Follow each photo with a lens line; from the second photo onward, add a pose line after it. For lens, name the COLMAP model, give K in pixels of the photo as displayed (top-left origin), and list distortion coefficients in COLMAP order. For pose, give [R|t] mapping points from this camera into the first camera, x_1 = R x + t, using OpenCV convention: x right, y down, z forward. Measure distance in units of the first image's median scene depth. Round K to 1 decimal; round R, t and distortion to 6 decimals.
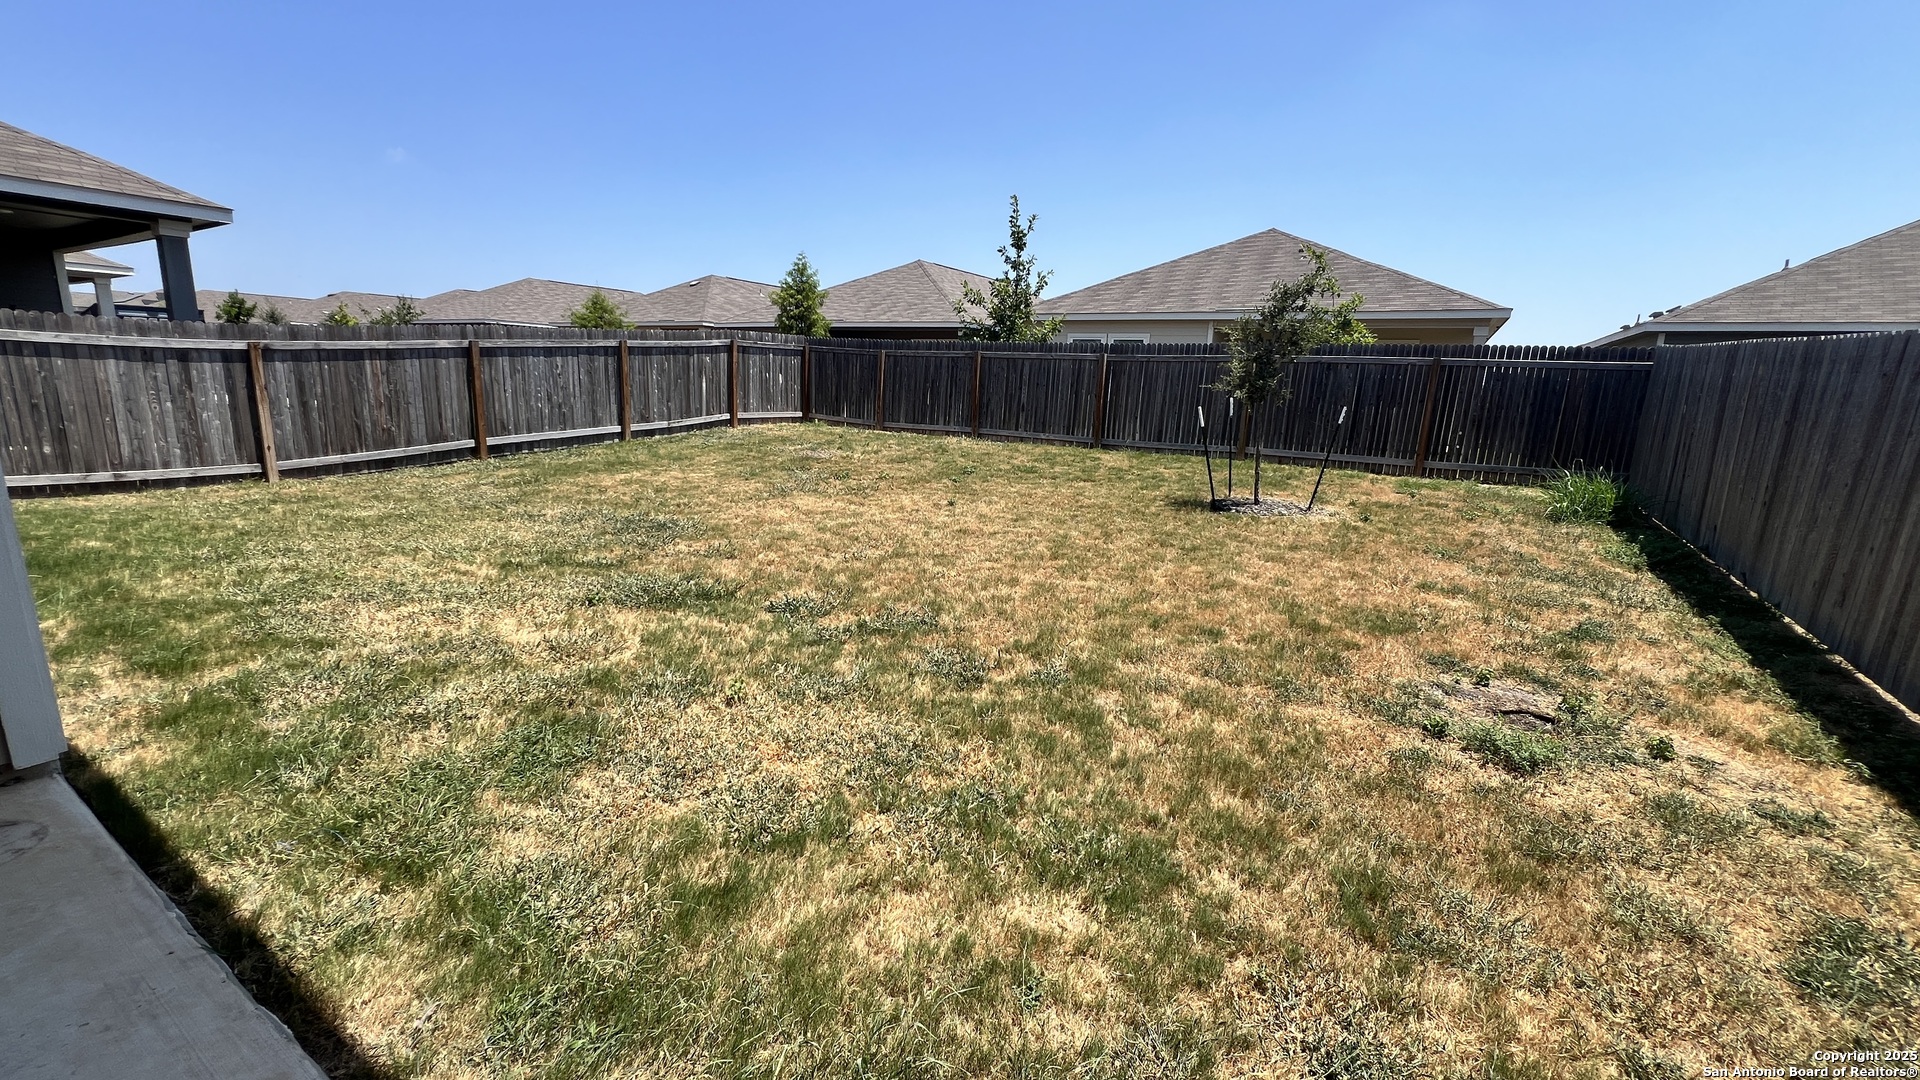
lens RADIAL K [[768.1, 0, 960.5], [0, 768.1, 539.3], [0, 0, 1]] dist [-0.003275, 0.000278]
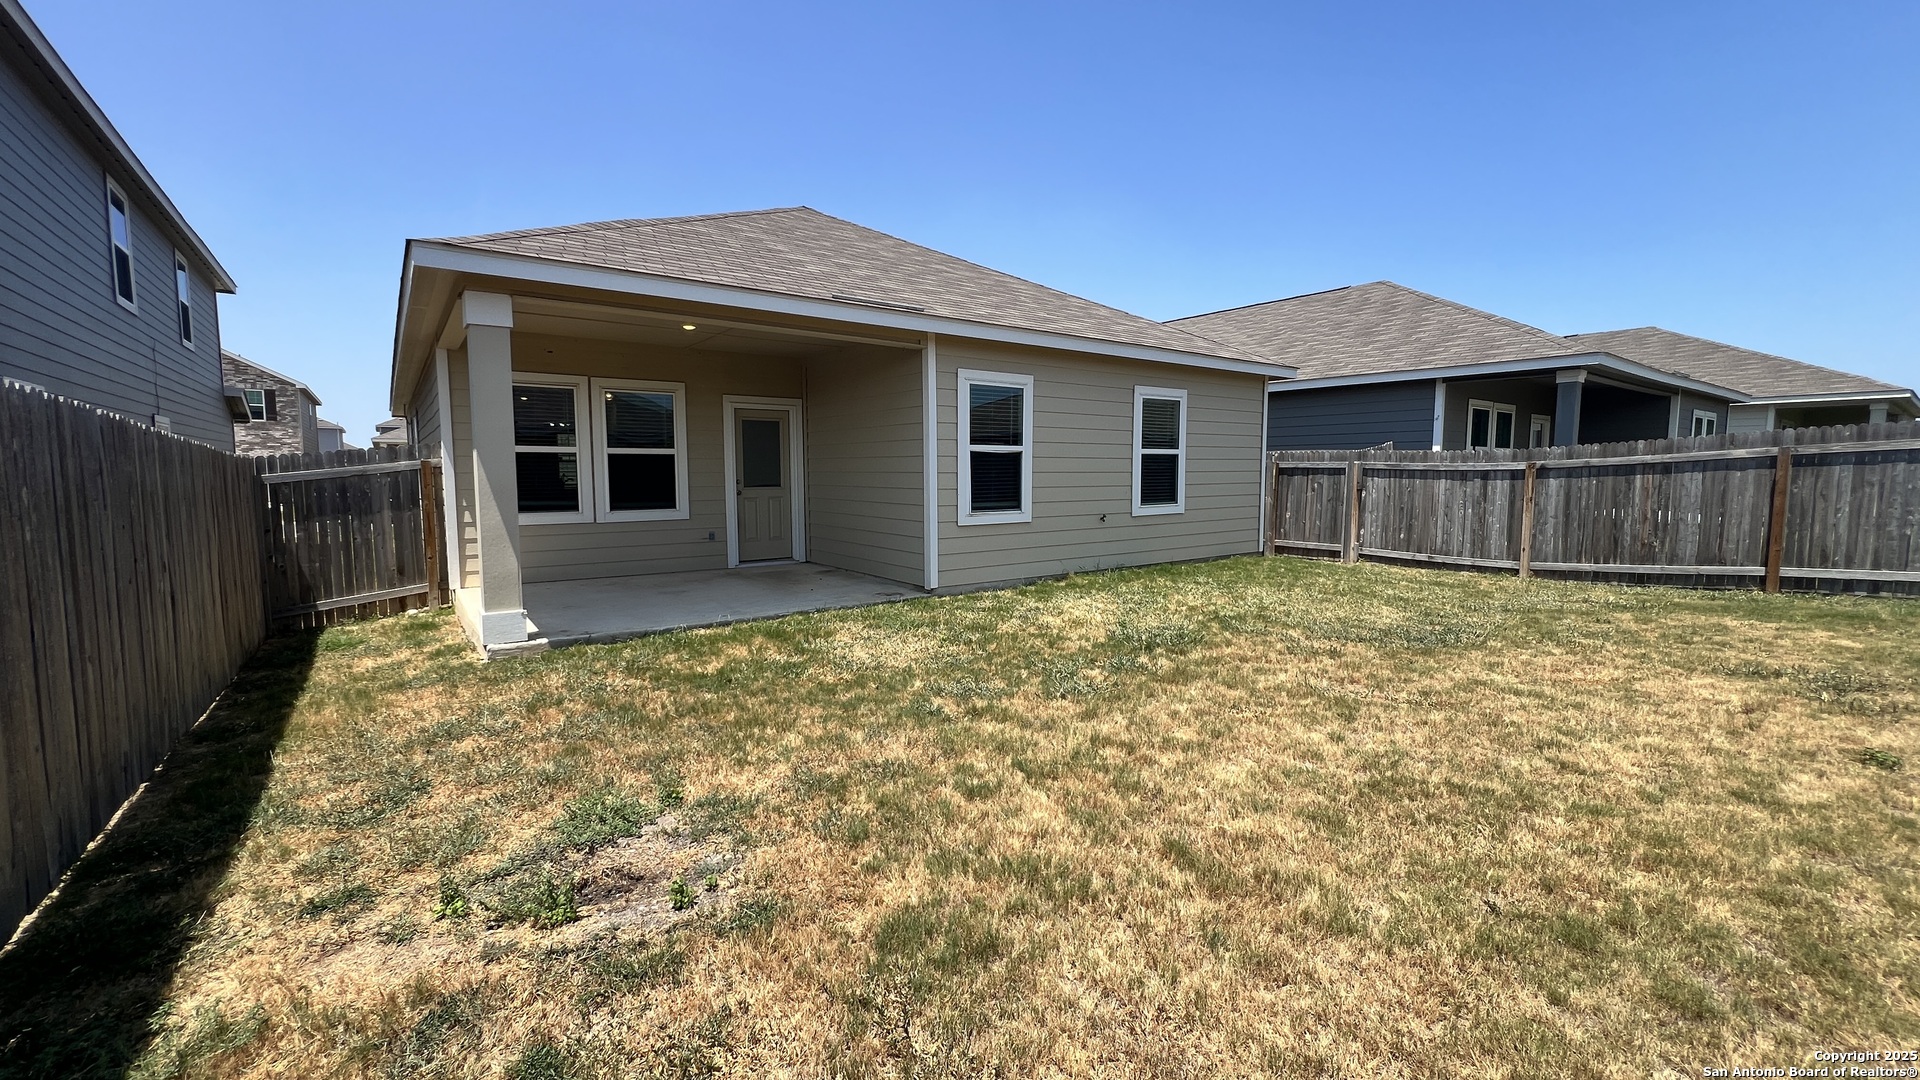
lens RADIAL K [[768.1, 0, 957.1], [0, 768.1, 537.8], [0, 0, 1]] dist [-0.003275, 0.000278]
pose [[-0.360547, 0.045979, -0.931607, 0.571673], [-0.203557, 0.970831, 0.126695, -0.118350], [0.910258, 0.235315, -0.340671, 0.654135]]
